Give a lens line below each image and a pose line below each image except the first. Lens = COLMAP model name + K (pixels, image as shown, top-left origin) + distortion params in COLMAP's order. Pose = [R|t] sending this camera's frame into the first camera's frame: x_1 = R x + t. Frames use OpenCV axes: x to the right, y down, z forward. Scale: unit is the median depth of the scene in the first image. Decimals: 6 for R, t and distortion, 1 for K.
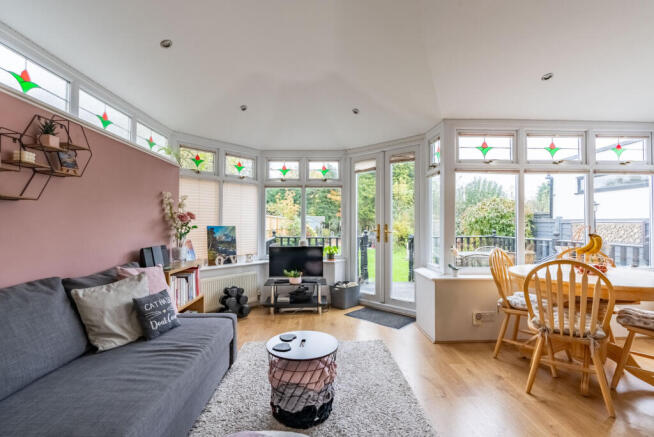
lens RADIAL K [[299.0, 0, 325.8], [0, 299.0, 221.2], [0, 0, 1]] dist [-0.000237, 0.001106]
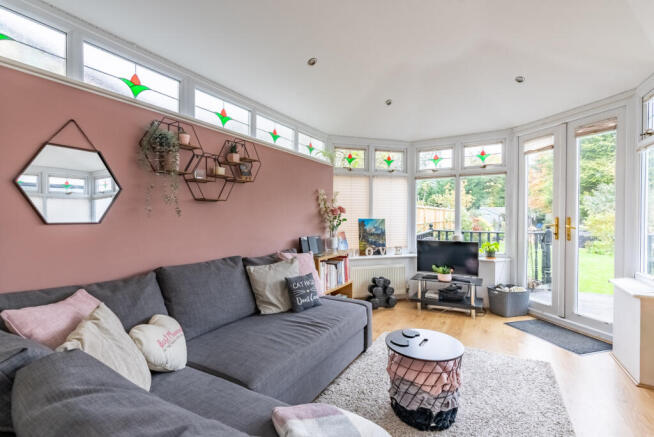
lens RADIAL K [[299.0, 0, 325.8], [0, 299.0, 221.2], [0, 0, 1]] dist [-0.000237, 0.001106]
pose [[0.855044, 0.007431, -0.518502, 0.080951], [0.005805, 0.999697, 0.023900, -0.002473], [0.518523, -0.023446, 0.854742, 0.015814]]
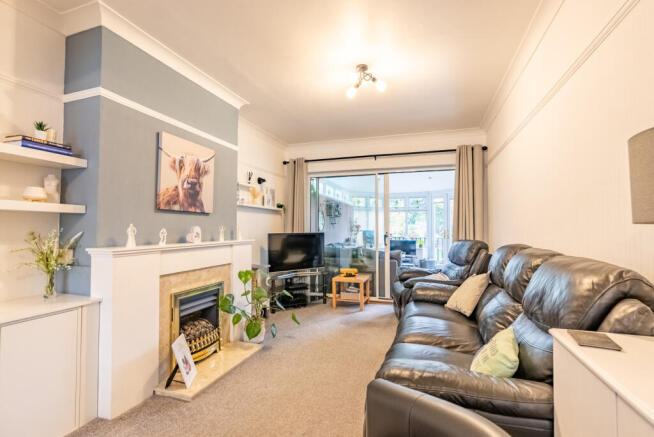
lens RADIAL K [[299.0, 0, 325.8], [0, 299.0, 221.2], [0, 0, 1]] dist [-0.000237, 0.001106]
pose [[0.936442, -0.005854, -0.350775, 0.175876], [-0.000119, 0.999855, -0.017007, -0.019553], [0.350823, 0.015967, 0.936305, -1.553435]]
